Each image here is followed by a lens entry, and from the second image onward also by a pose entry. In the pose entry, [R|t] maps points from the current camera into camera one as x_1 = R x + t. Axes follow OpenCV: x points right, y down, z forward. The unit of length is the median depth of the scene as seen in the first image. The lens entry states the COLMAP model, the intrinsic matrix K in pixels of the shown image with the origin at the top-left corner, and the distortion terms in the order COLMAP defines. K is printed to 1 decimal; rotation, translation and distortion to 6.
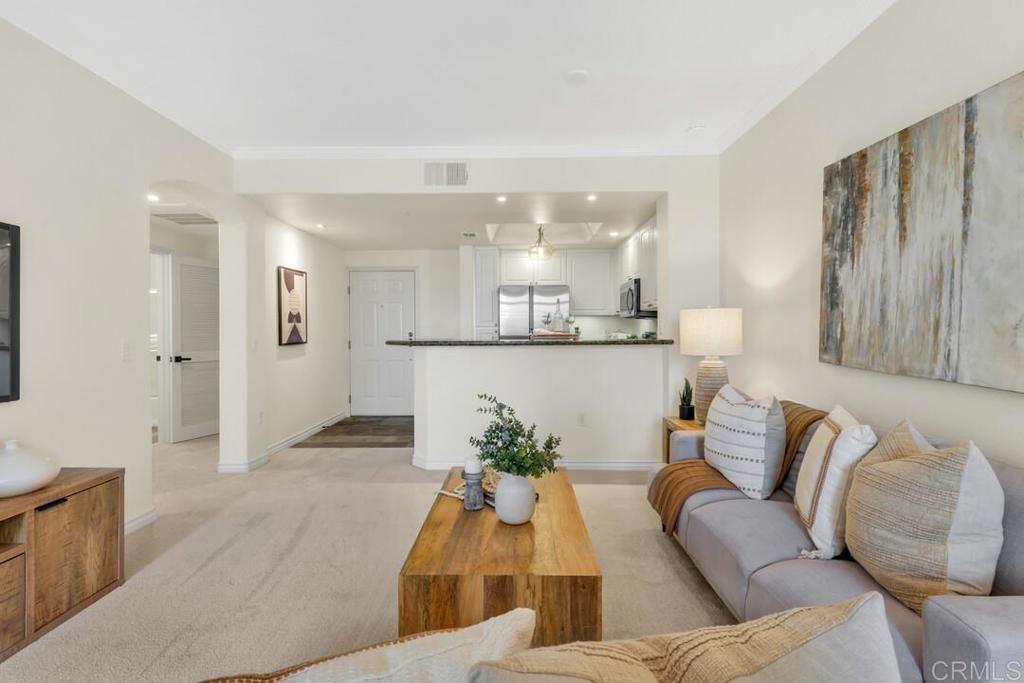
lens RADIAL K [[492.6, 0, 510.8], [0, 492.6, 333.9], [0, 0, 1]] dist [0.002185, -0.000875]
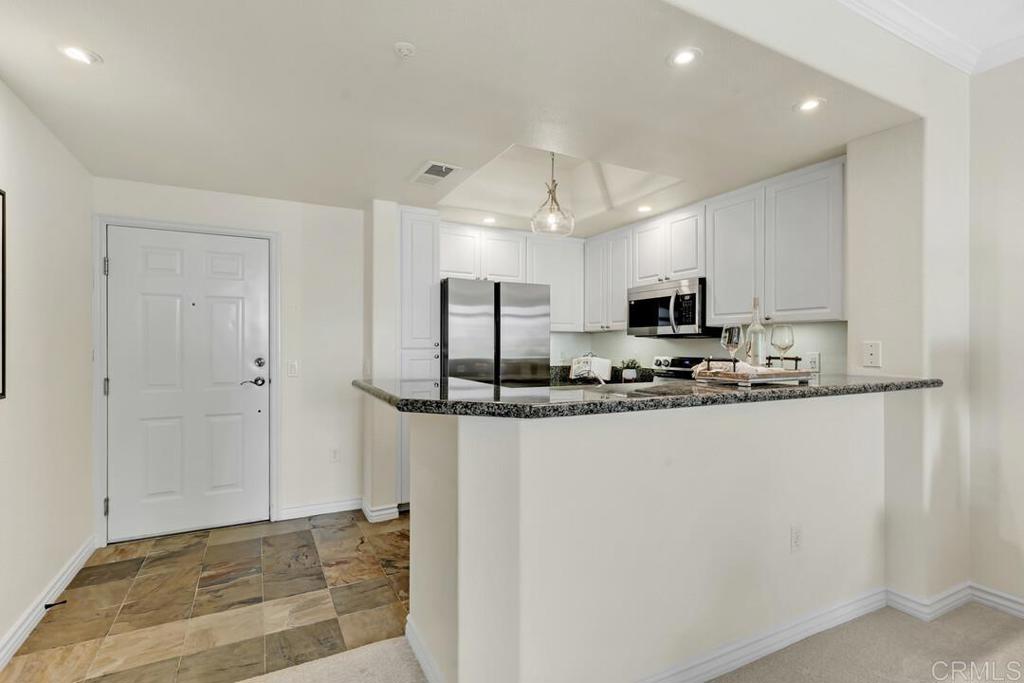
lens RADIAL K [[492.6, 0, 514.1], [0, 492.6, 345.3], [0, 0, 1]] dist [0.002185, -0.000875]
pose [[0.878773, 0.005460, 0.477209, -0.602496], [-0.002248, 0.999971, -0.007303, -0.035804], [-0.477235, 0.005345, 0.878759, 1.187483]]
